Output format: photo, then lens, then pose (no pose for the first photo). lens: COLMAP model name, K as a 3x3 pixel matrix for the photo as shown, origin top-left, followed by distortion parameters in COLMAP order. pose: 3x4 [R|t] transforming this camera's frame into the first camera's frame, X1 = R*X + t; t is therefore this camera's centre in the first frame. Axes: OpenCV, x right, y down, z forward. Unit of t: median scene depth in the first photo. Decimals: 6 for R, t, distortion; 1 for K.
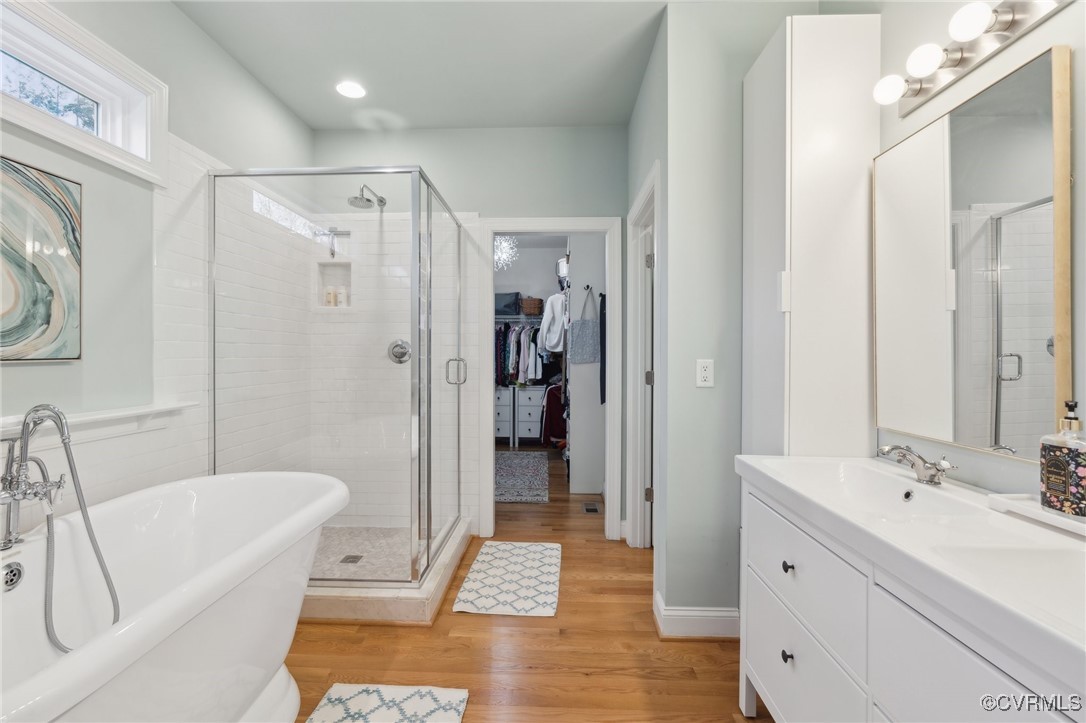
lens RADIAL K [[503.6, 0, 511.8], [0, 503.6, 359.1], [0, 0, 1]] dist [-0.012235, 0.003608]
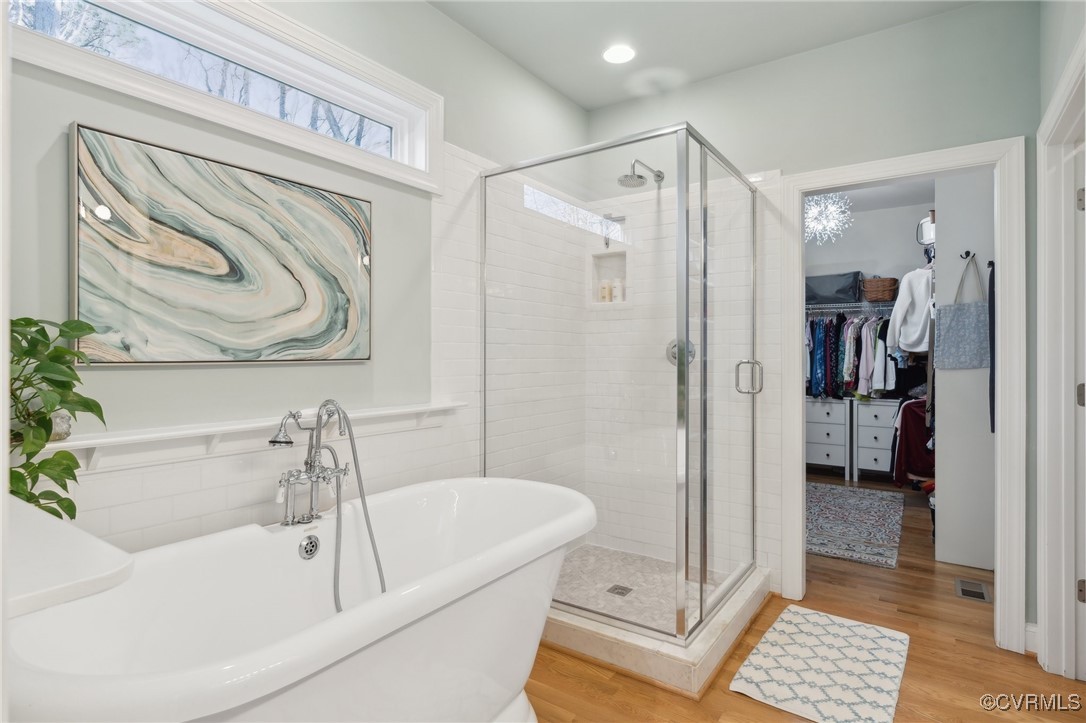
lens RADIAL K [[554.6, 0, 548.9], [0, 554.6, 356.2], [0, 0, 1]] dist [-0.004925, 0.005451]
pose [[0.850695, -0.000051, -0.525660, 0.083945], [-0.004837, 0.999957, -0.007926, 0.000067], [0.525638, 0.009285, 0.850658, 0.114750]]
